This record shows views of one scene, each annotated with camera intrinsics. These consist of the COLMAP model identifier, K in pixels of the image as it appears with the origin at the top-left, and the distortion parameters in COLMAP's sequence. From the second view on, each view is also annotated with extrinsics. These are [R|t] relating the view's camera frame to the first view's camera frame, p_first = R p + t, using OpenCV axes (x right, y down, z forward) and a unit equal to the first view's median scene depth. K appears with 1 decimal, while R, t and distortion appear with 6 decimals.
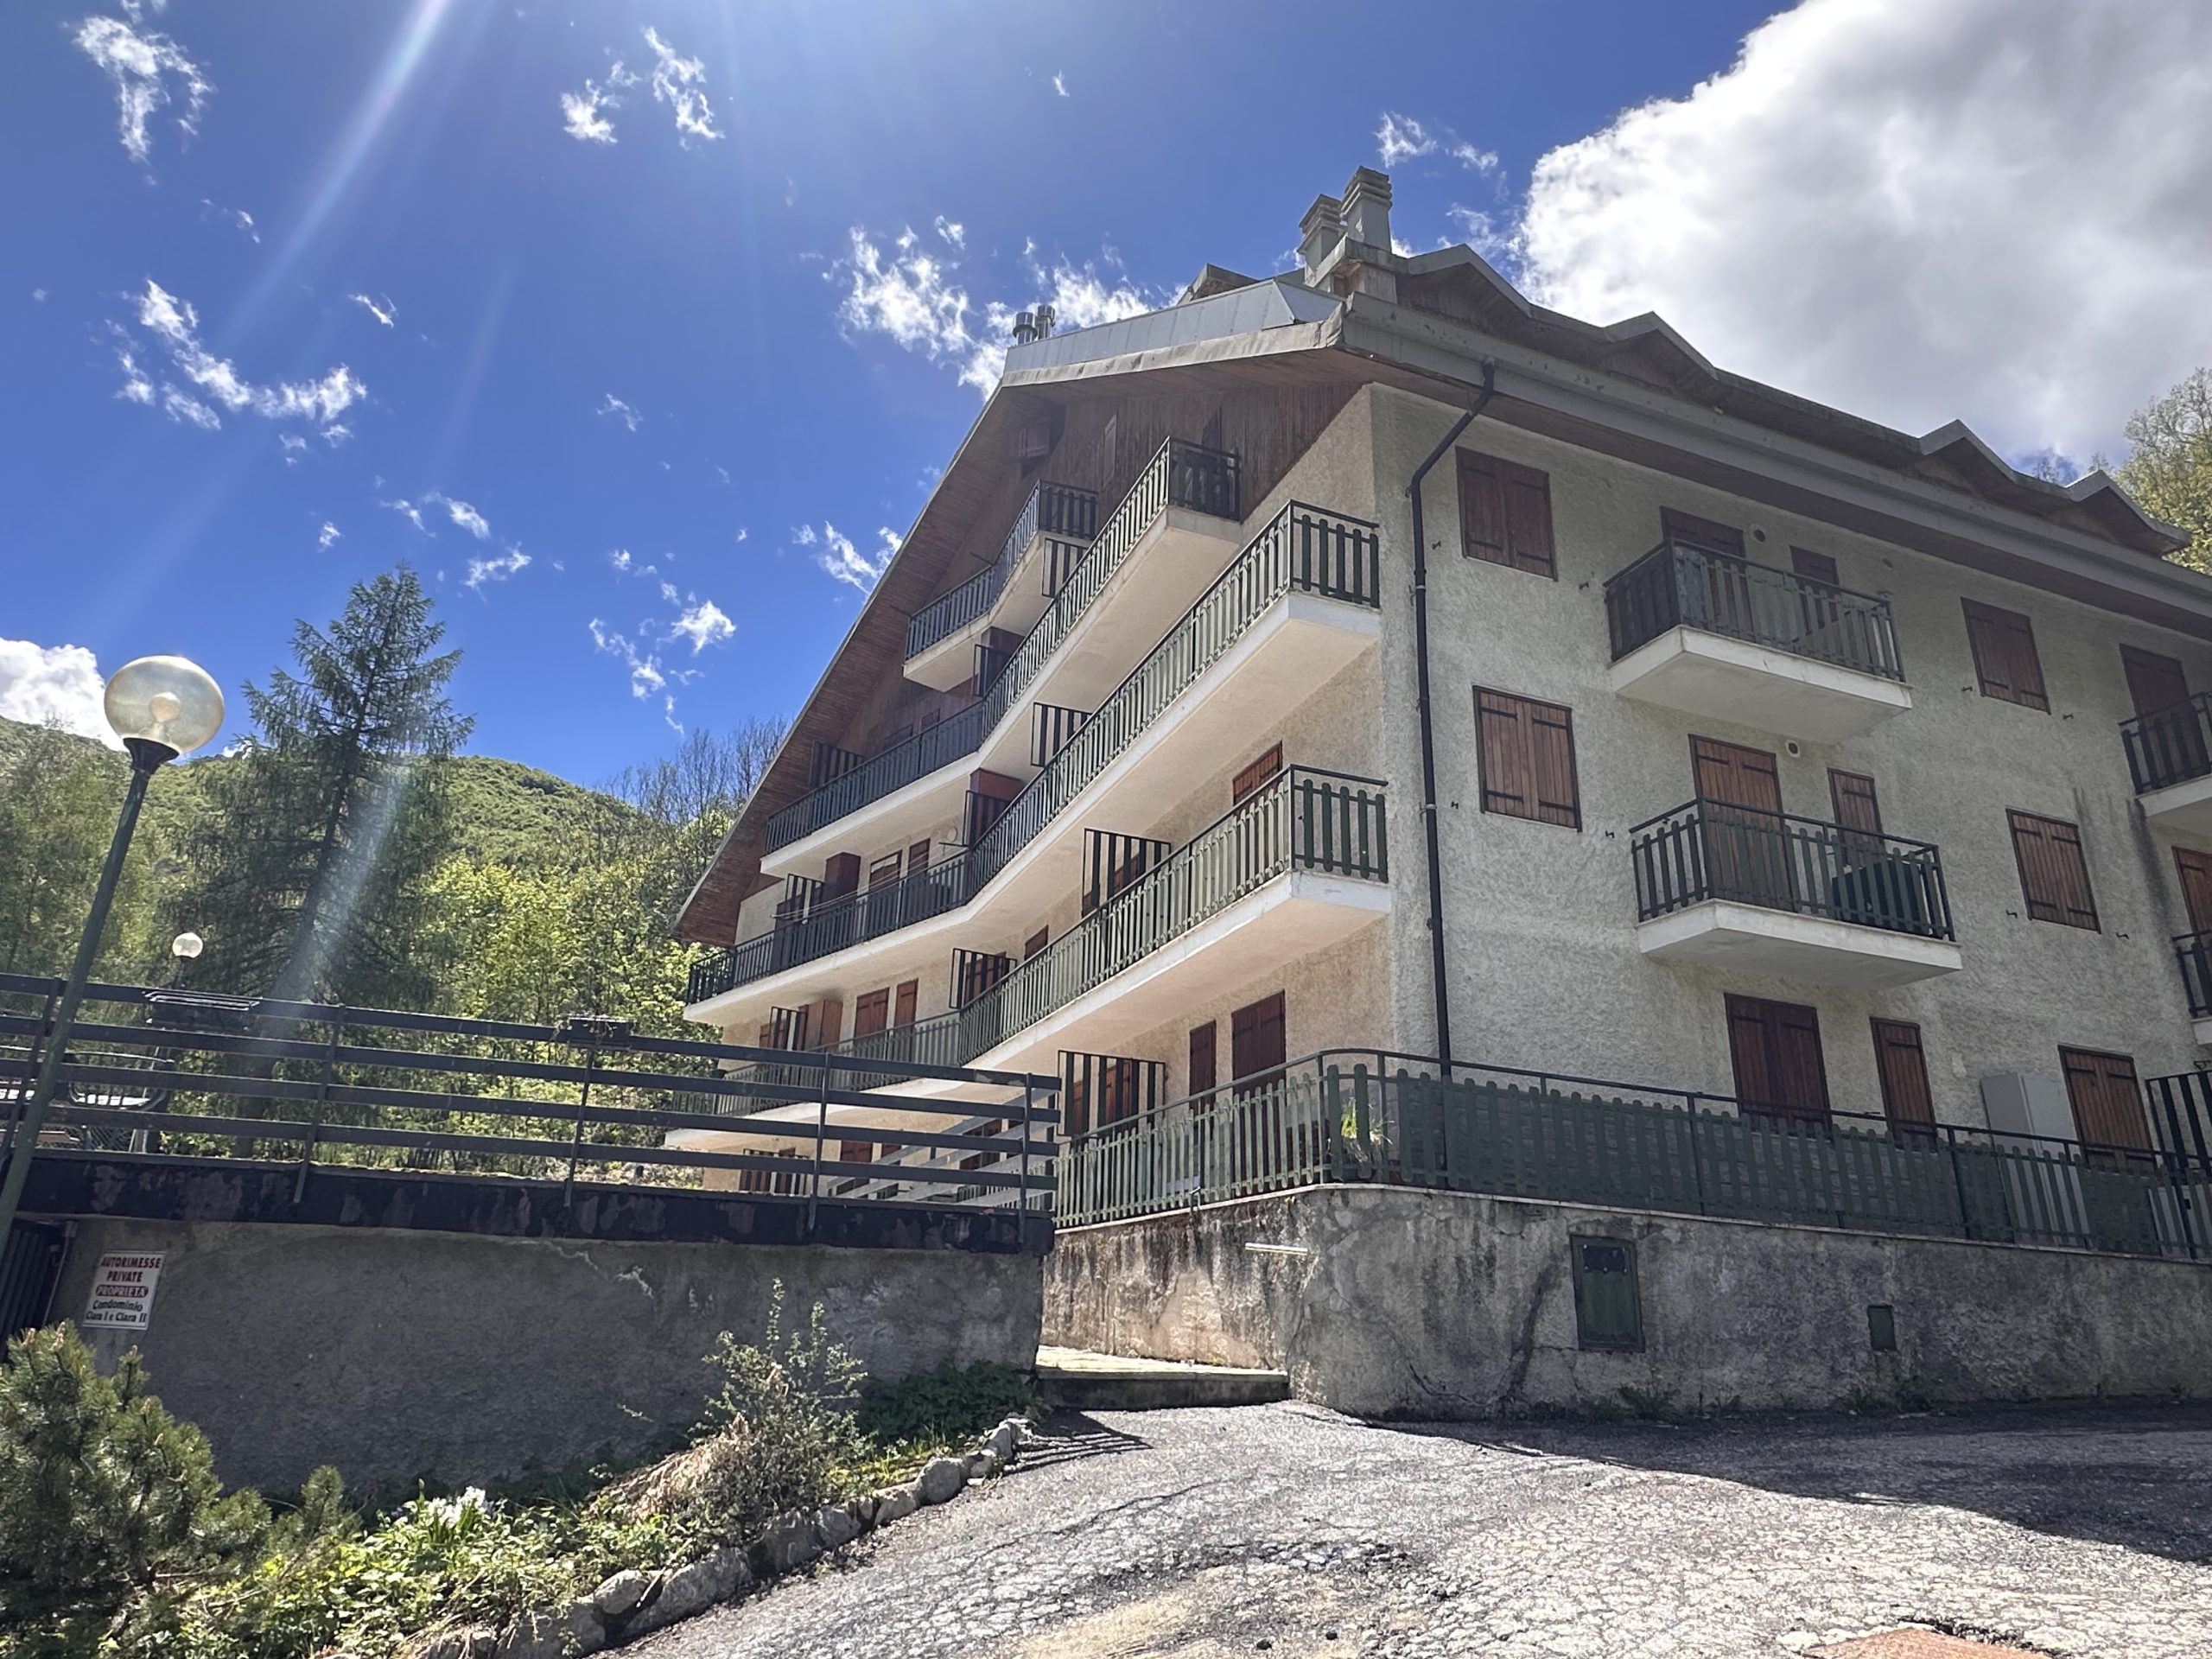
lens RADIAL K [[1360.9, 0, 1111.8], [0, 1360.9, 829.9], [0, 0, 1]] dist [-0.000486, 0.002625]
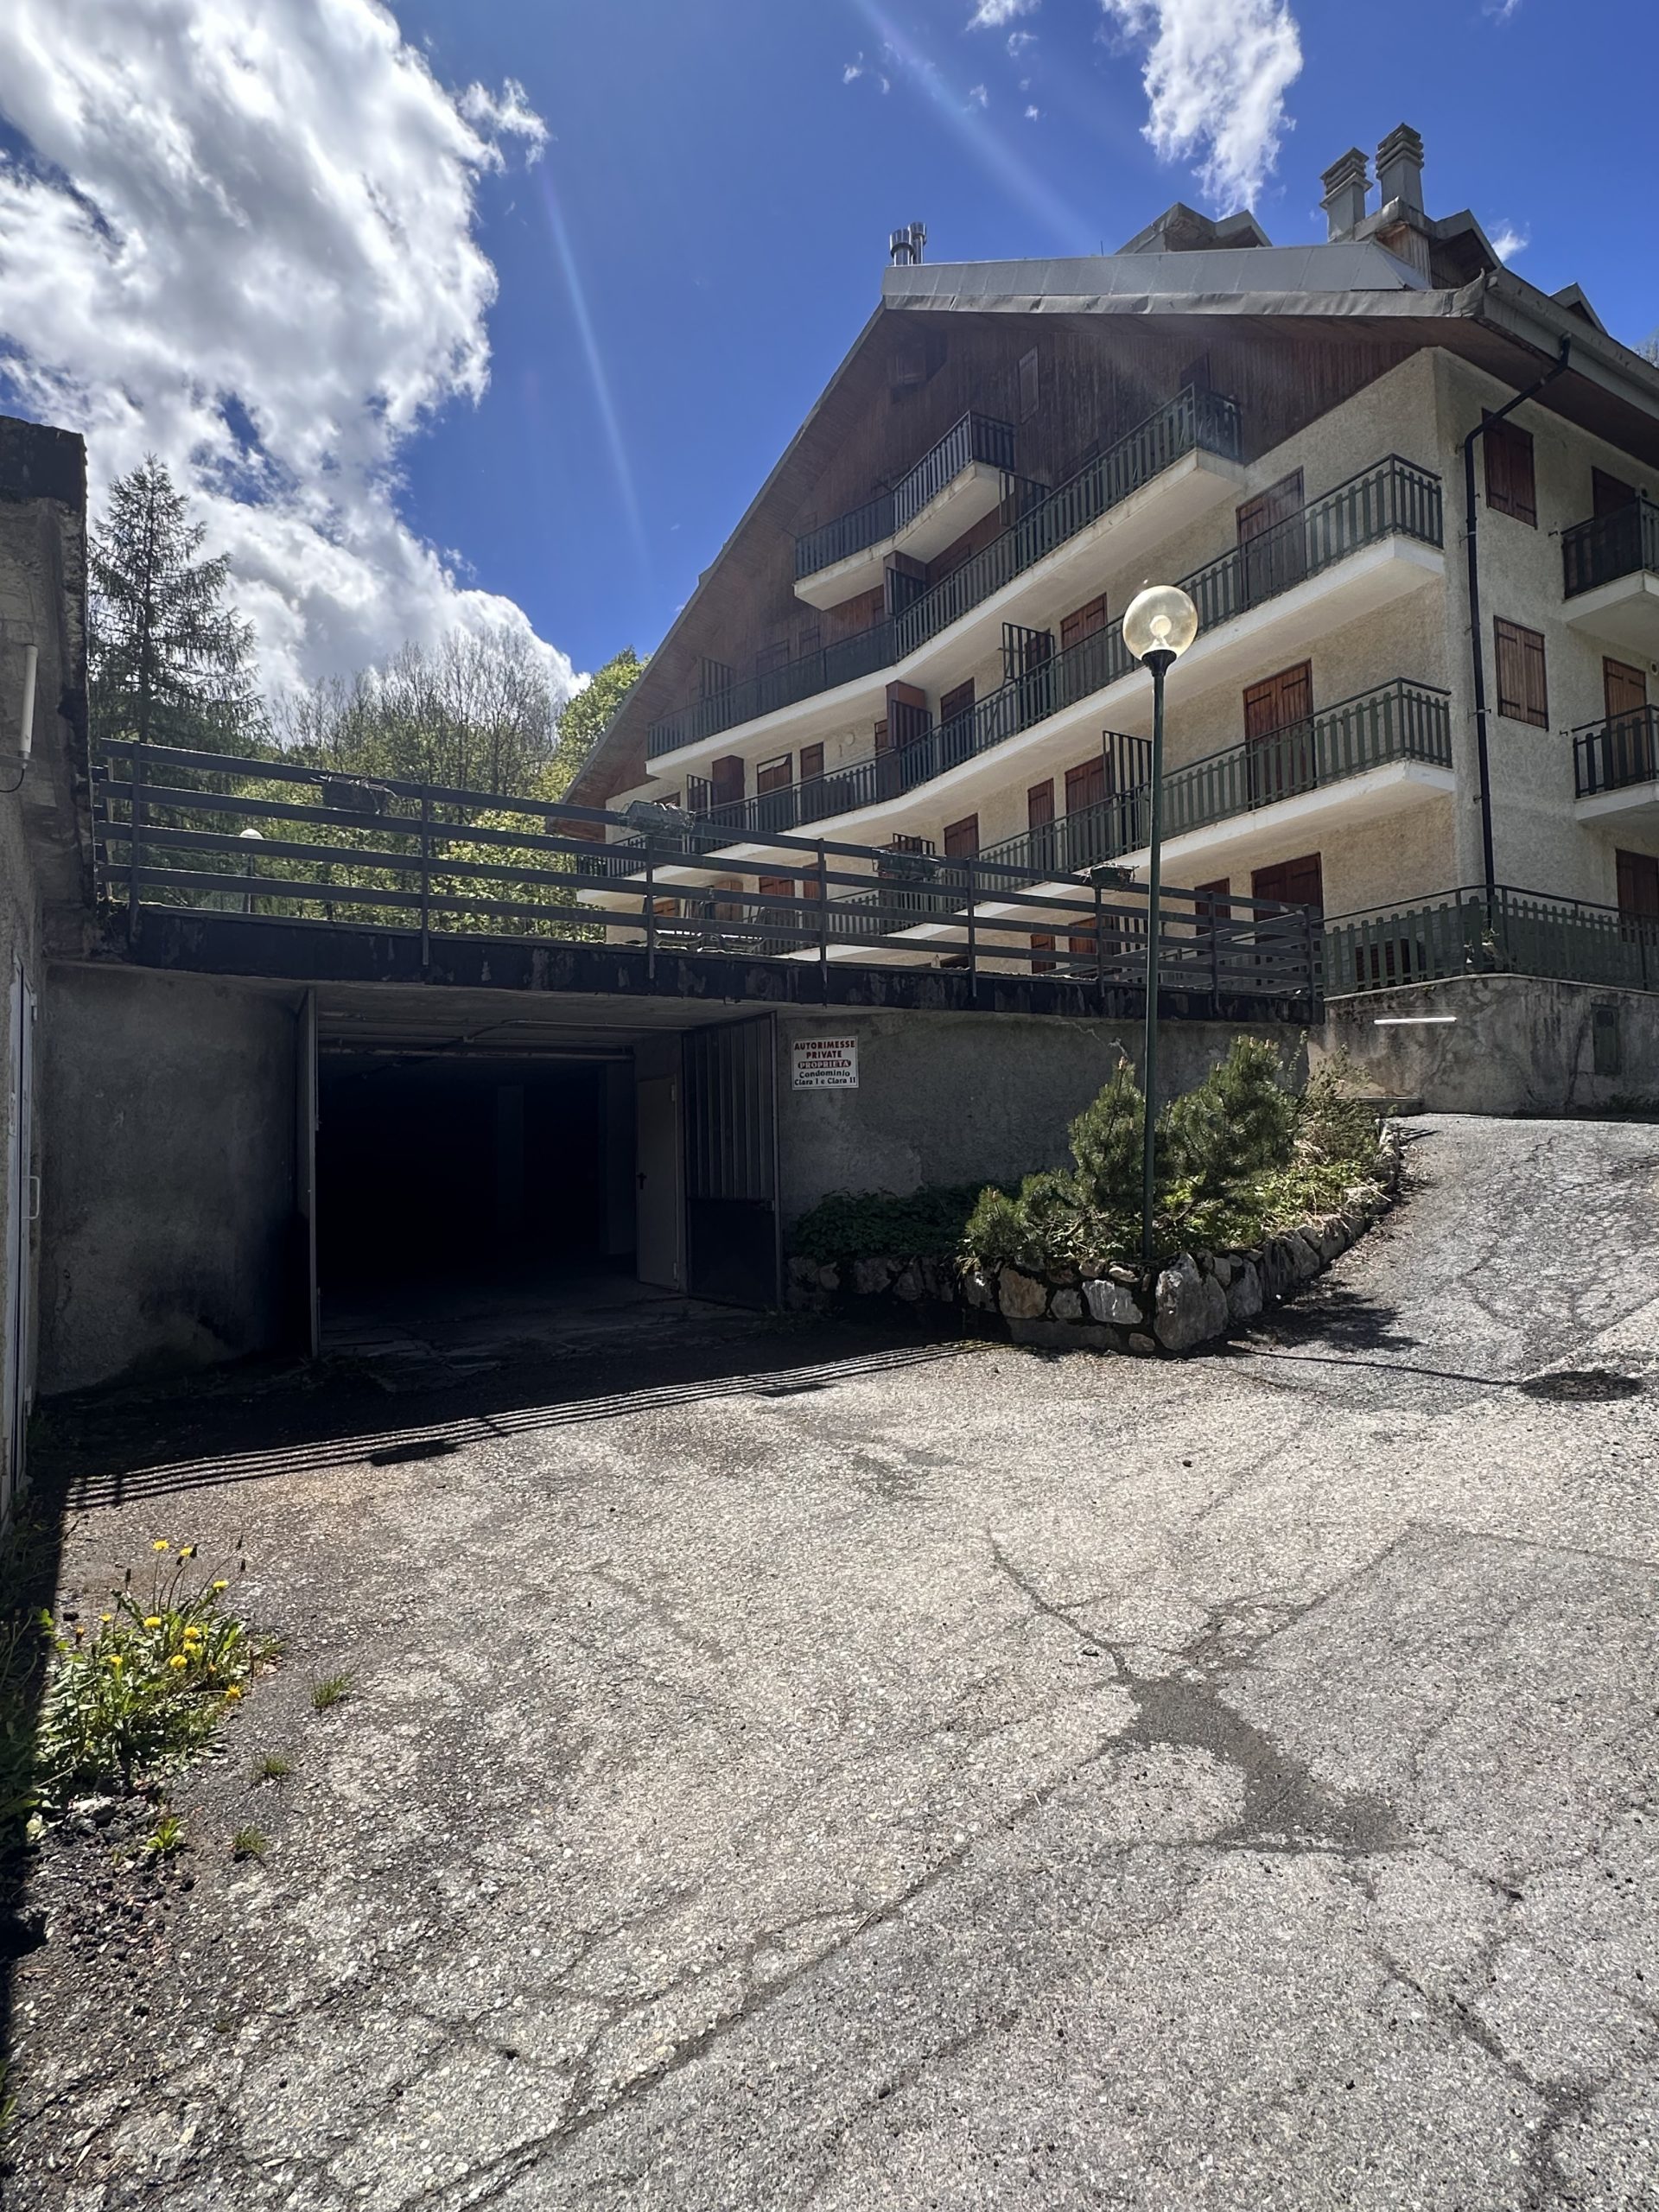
lens RADIAL K [[1144.0, 0, 832.0], [0, 1144.0, 1107.9], [0, 0, 1]] dist [-0.004813, 0.000377]
pose [[0.987216, -0.051241, 0.150930, -0.583195], [0.002707, 0.952170, 0.305558, 0.009790], [-0.159368, -0.301243, 0.940135, -0.093653]]
